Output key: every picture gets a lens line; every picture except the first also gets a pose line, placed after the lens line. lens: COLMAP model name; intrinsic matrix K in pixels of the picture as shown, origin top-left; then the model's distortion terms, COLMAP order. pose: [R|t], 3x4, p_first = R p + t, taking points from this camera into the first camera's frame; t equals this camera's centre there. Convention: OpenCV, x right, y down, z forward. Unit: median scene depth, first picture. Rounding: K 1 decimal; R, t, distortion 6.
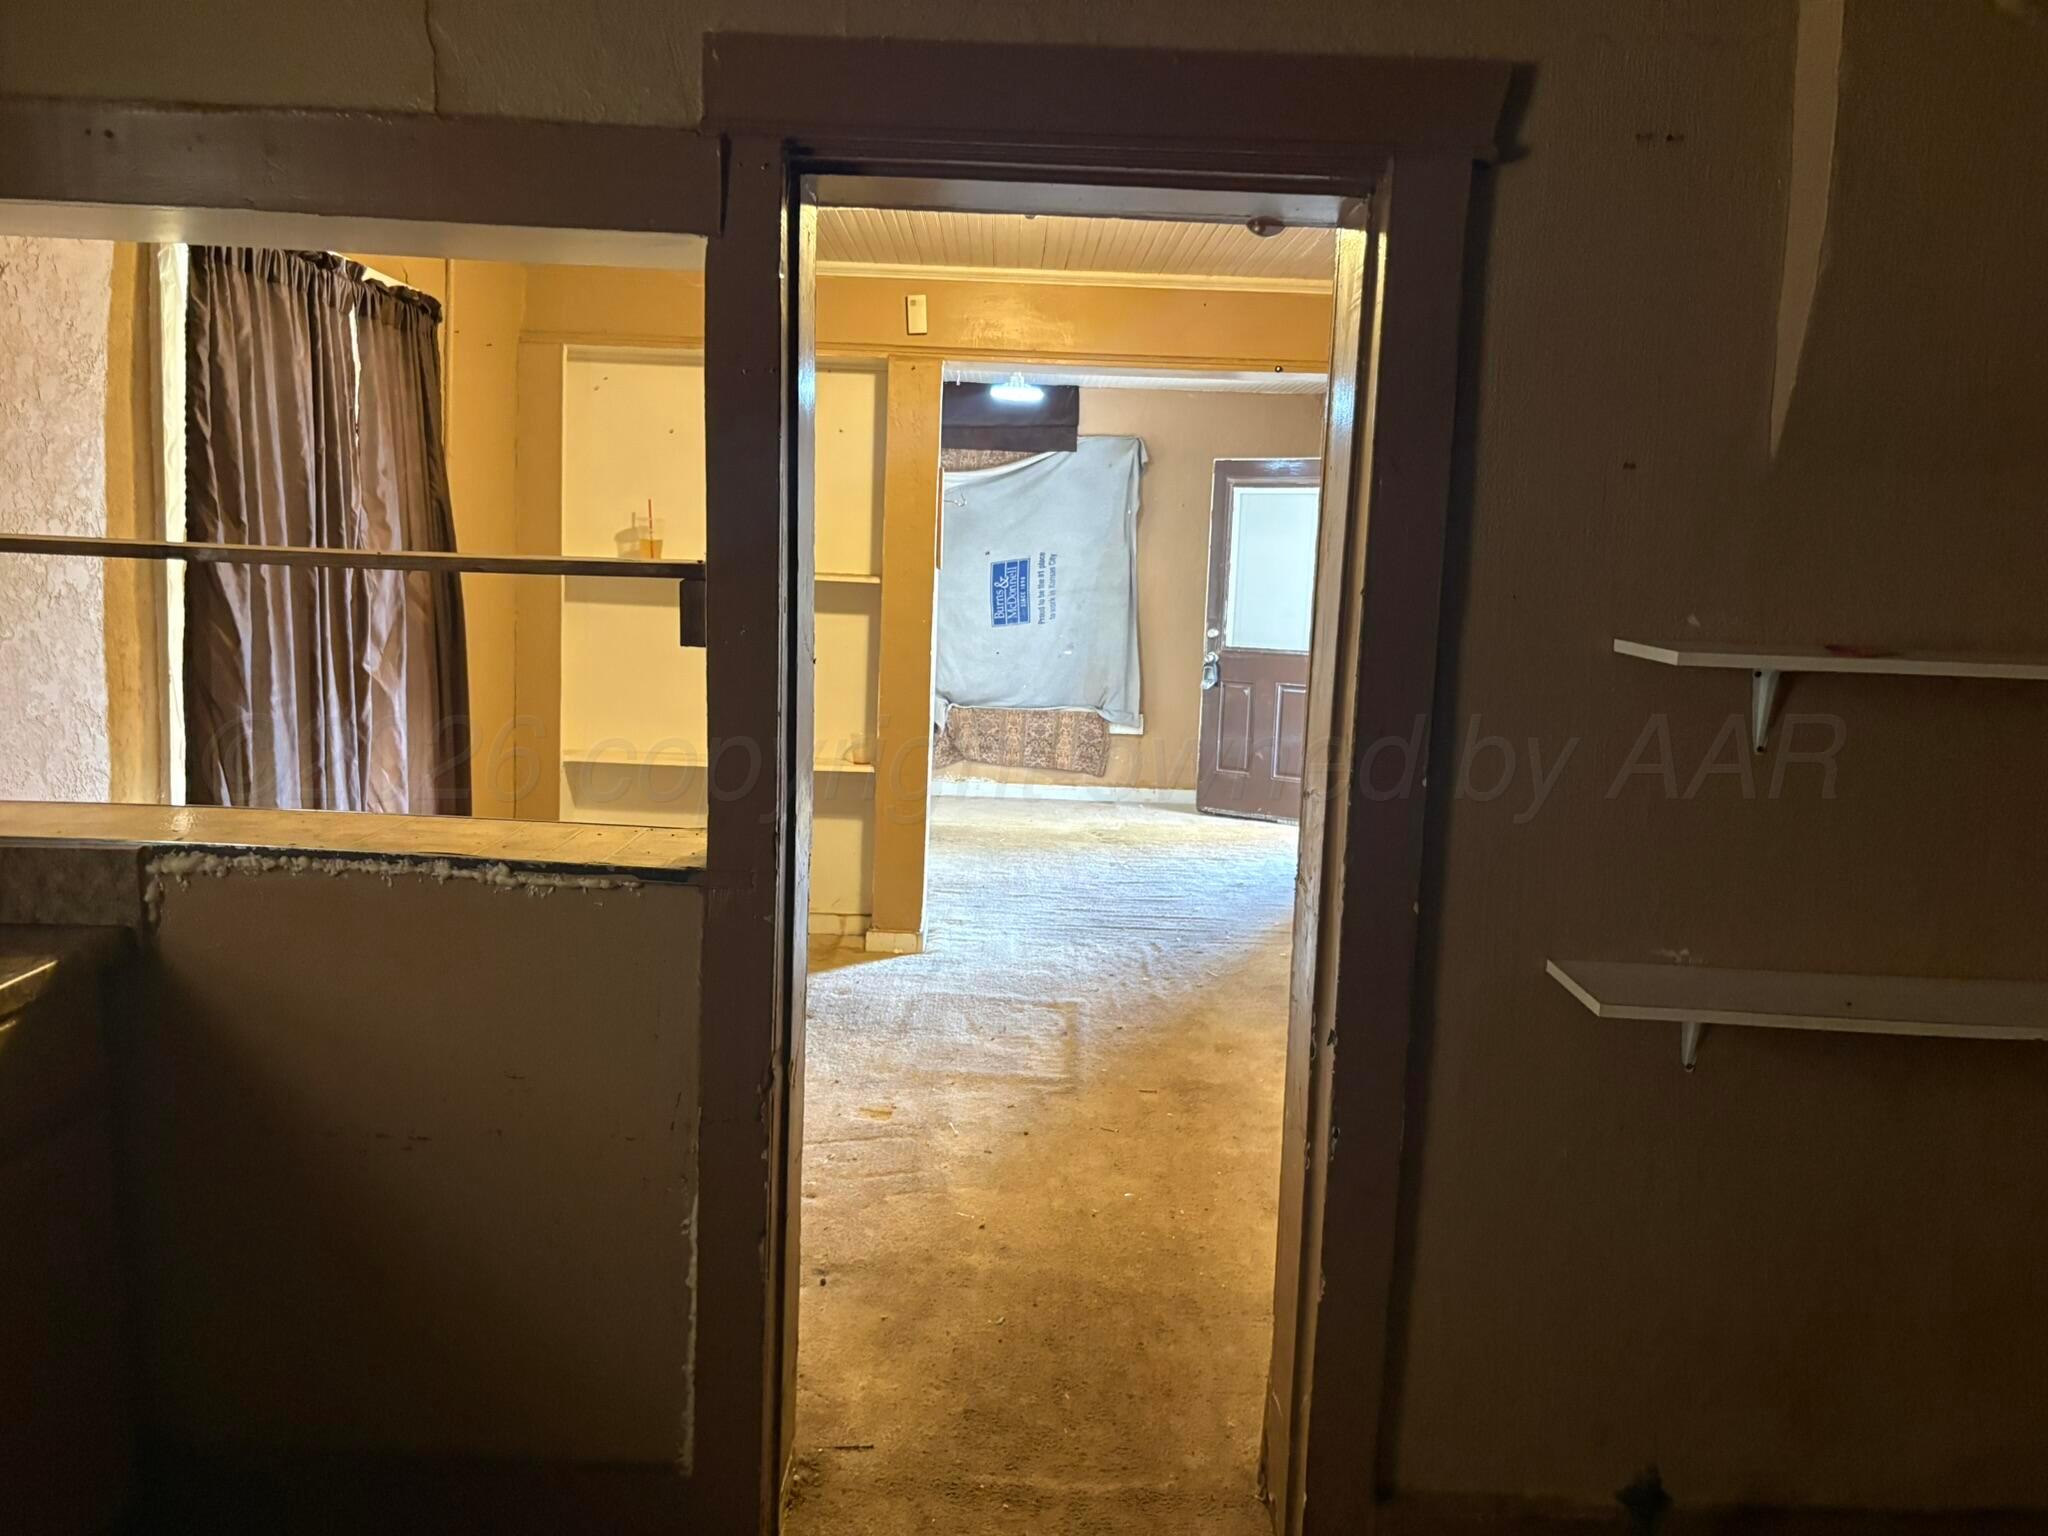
lens RADIAL K [[1565.9, 0, 1024.4], [0, 1565.9, 762.2], [0, 0, 1]] dist [0.003706, -0.010403]
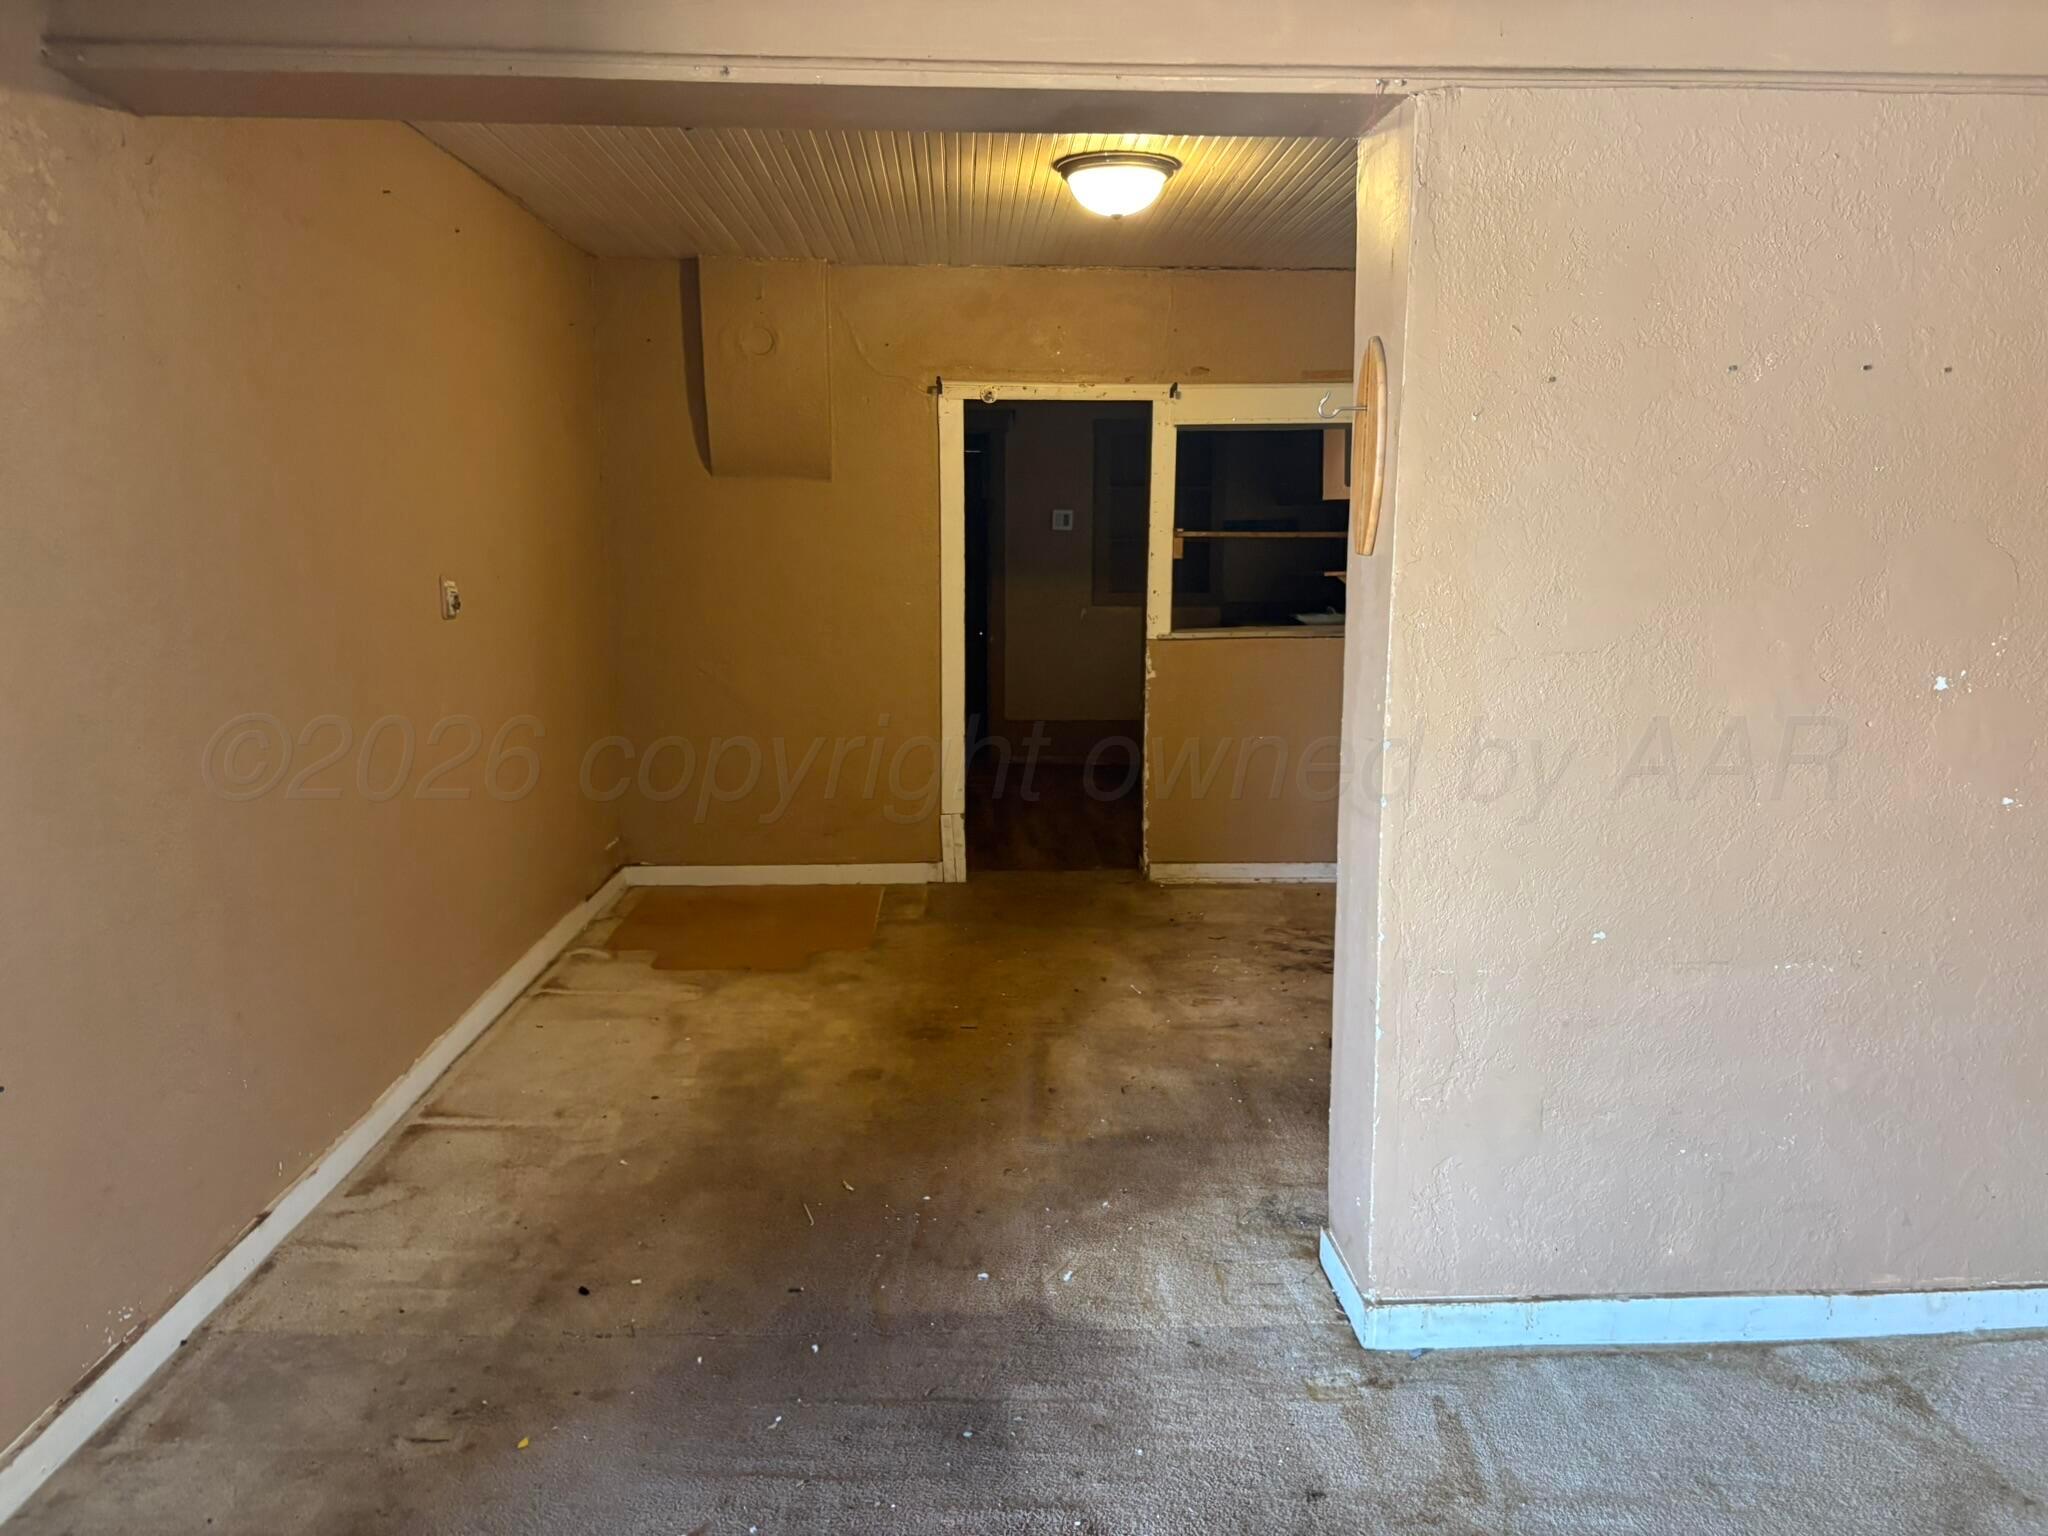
lens RADIAL K [[1465.5, 0, 1021.9], [0, 1465.5, 799.8], [0, 0, 1]] dist [0.060011, 0.000375]
pose [[-0.998781, -0.036909, -0.032784, 0.094947], [-0.044895, 0.955294, 0.292230, -0.257850], [0.020533, 0.293346, -0.955786, 2.200756]]
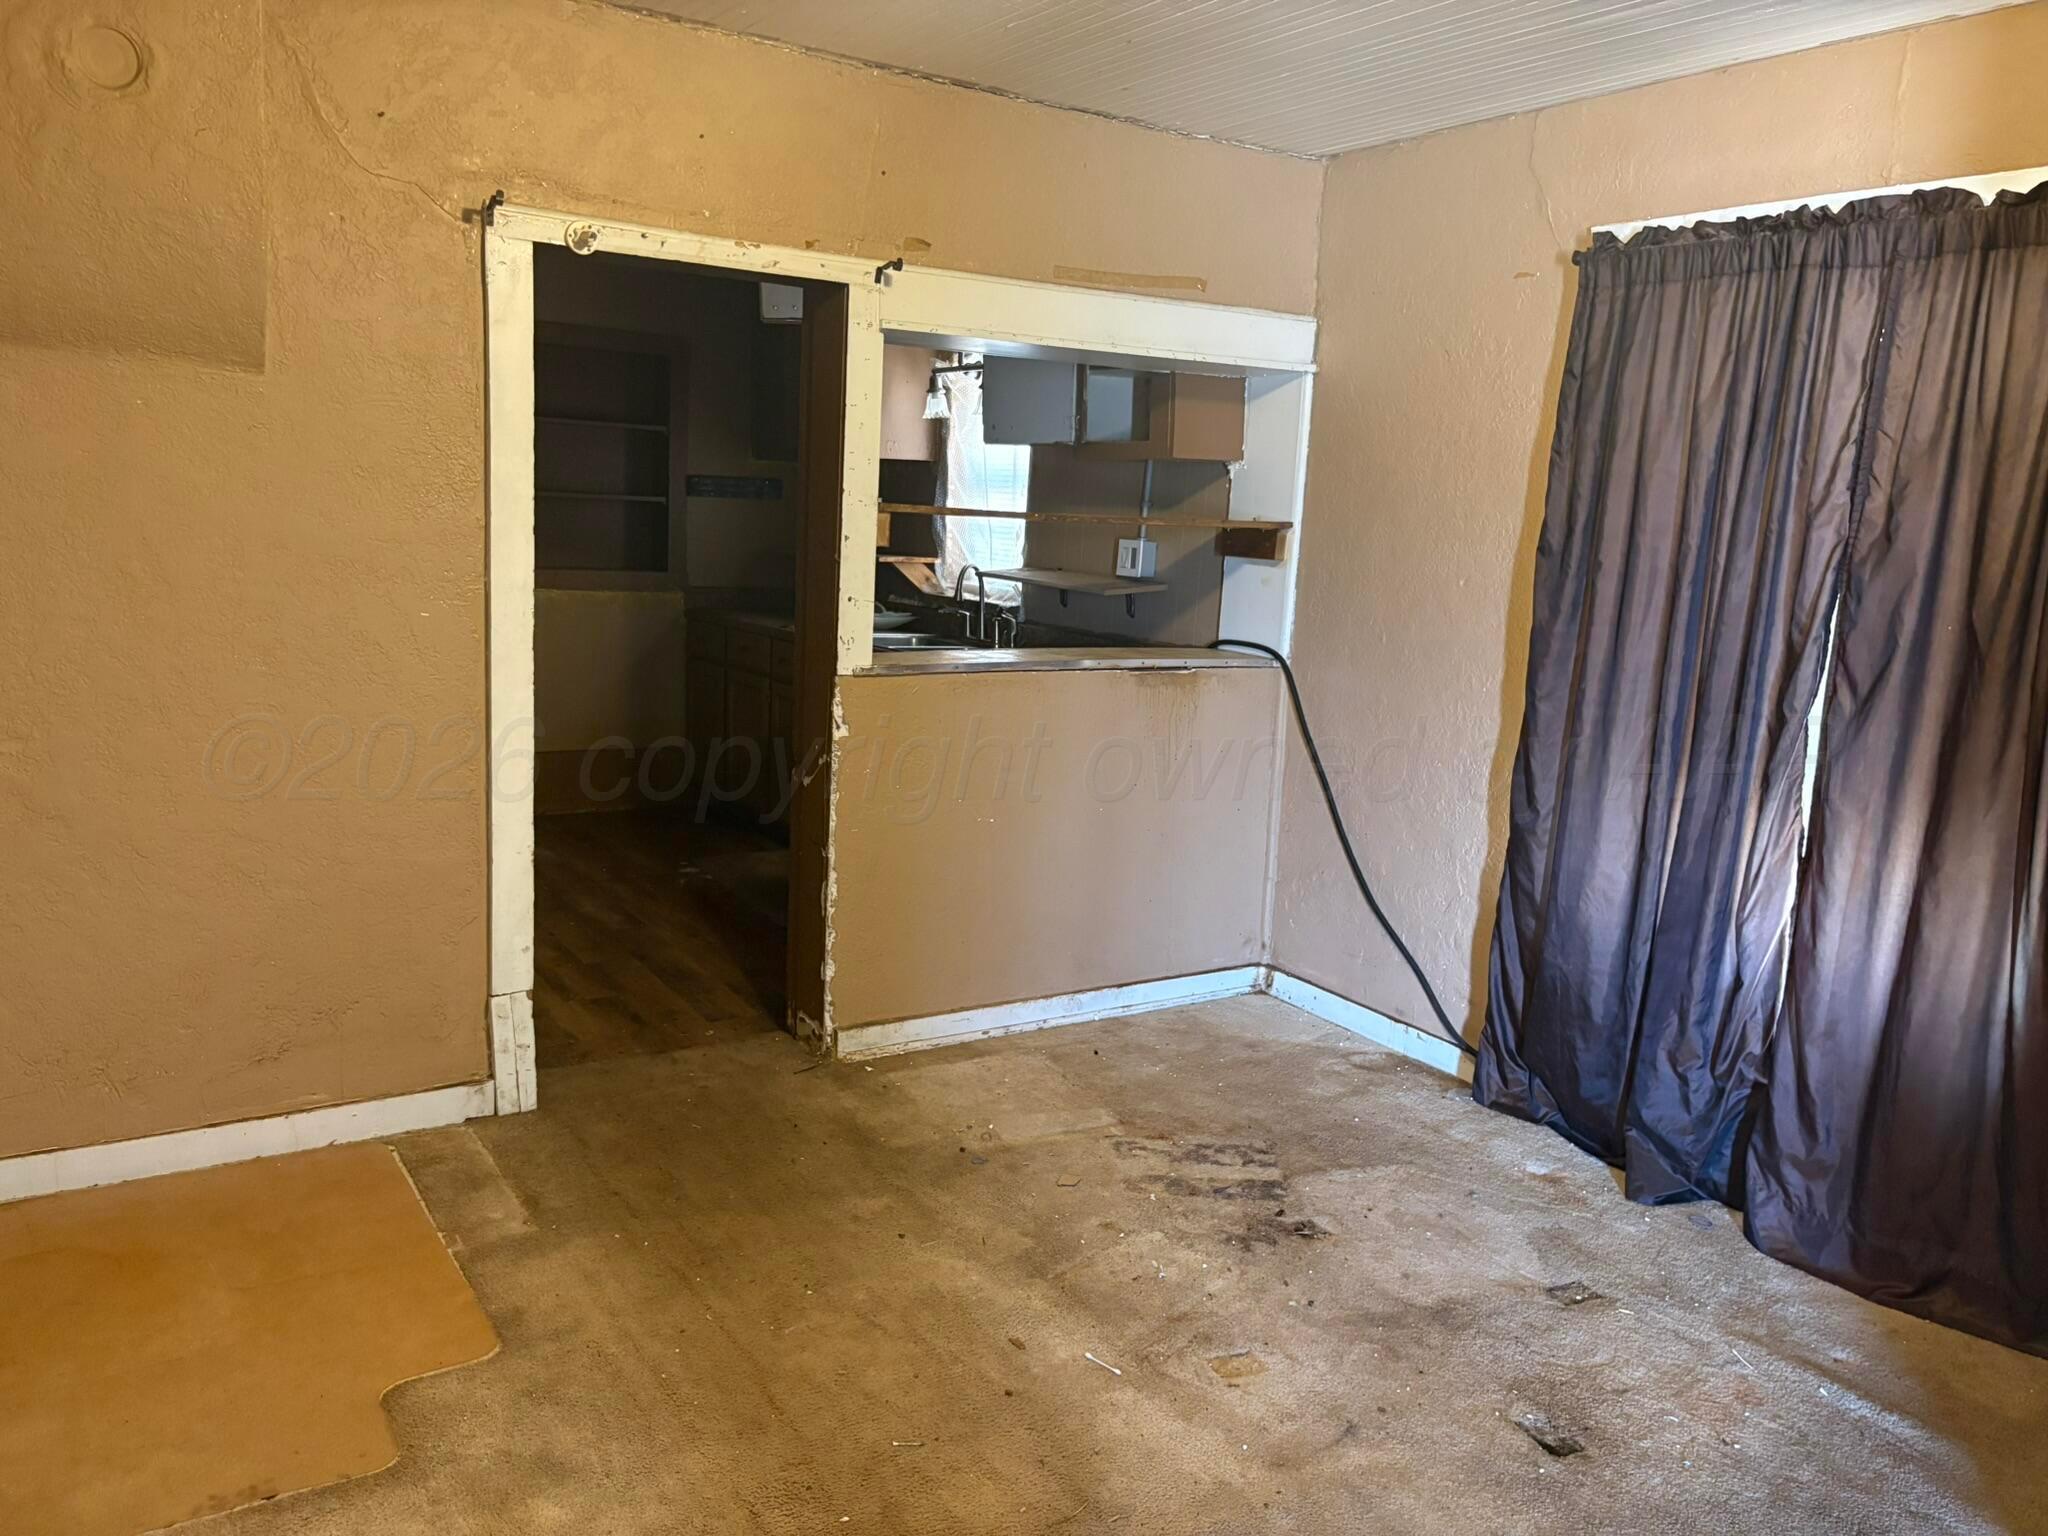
lens RADIAL K [[1554.3, 0, 1033.2], [0, 1554.3, 778.9], [0, 0, 1]] dist [0.009879, 0.002296]
pose [[-0.838497, 0.014463, -0.544715, 0.366837], [-0.152536, 0.953452, 0.260119, -0.187982], [0.523121, 0.301198, -0.797260, 1.544155]]
